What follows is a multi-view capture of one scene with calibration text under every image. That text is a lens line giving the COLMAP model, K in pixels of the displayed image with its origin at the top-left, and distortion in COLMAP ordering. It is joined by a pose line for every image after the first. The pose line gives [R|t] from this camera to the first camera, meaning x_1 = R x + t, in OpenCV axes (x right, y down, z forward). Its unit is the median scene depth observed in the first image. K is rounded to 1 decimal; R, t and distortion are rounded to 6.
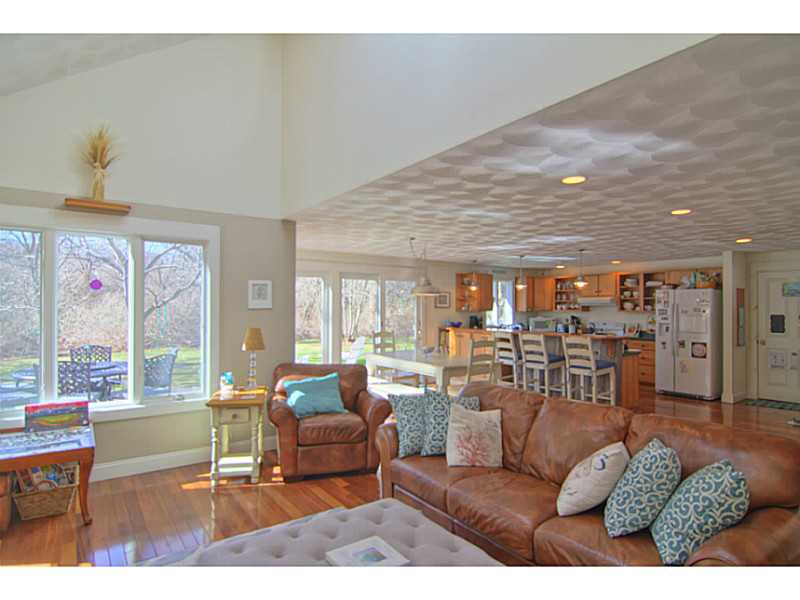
lens RADIAL K [[458.4, 0, 401.0], [0, 458.4, 303.7], [0, 0, 1]] dist [-0.007771, -0.001255]
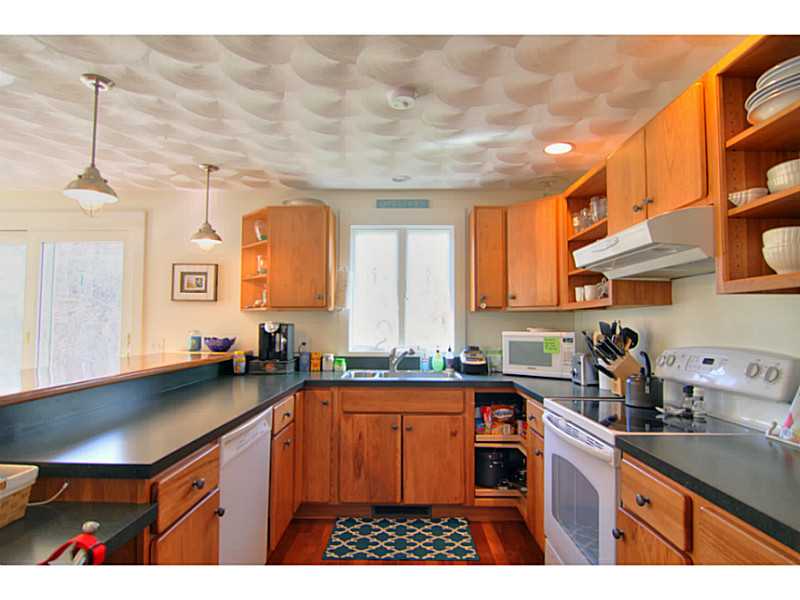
lens RADIAL K [[458.4, 0, 401.0], [0, 458.4, 303.7], [0, 0, 1]] dist [-0.007771, -0.001255]
pose [[0.787270, -0.028243, -0.615962, 0.473412], [0.005290, 0.999223, -0.039056, 0.026647], [0.616586, 0.027489, 0.786807, 0.779472]]
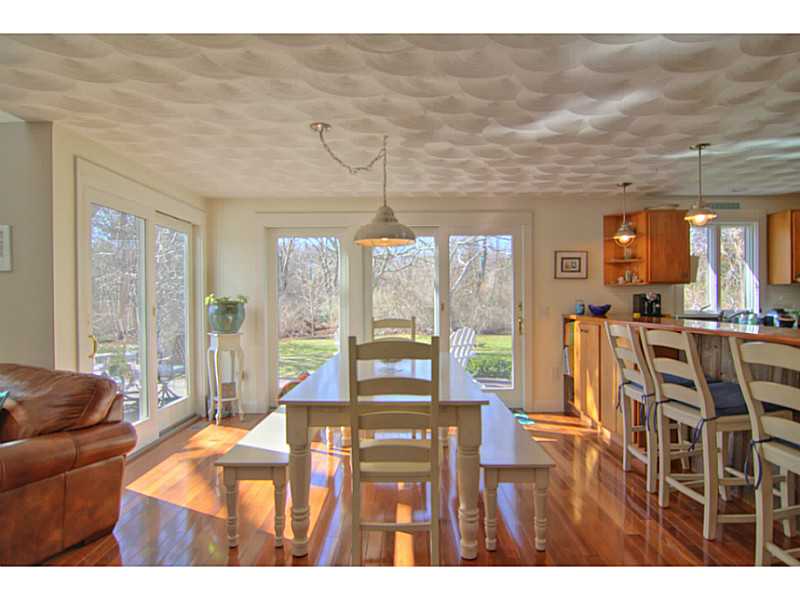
lens RADIAL K [[458.4, 0, 401.0], [0, 458.4, 303.7], [0, 0, 1]] dist [-0.007771, -0.001255]
pose [[0.802319, -0.005476, -0.596871, 0.250183], [0.015916, 0.999799, 0.012221, 0.027660], [0.596684, -0.019305, 0.802244, 0.429070]]
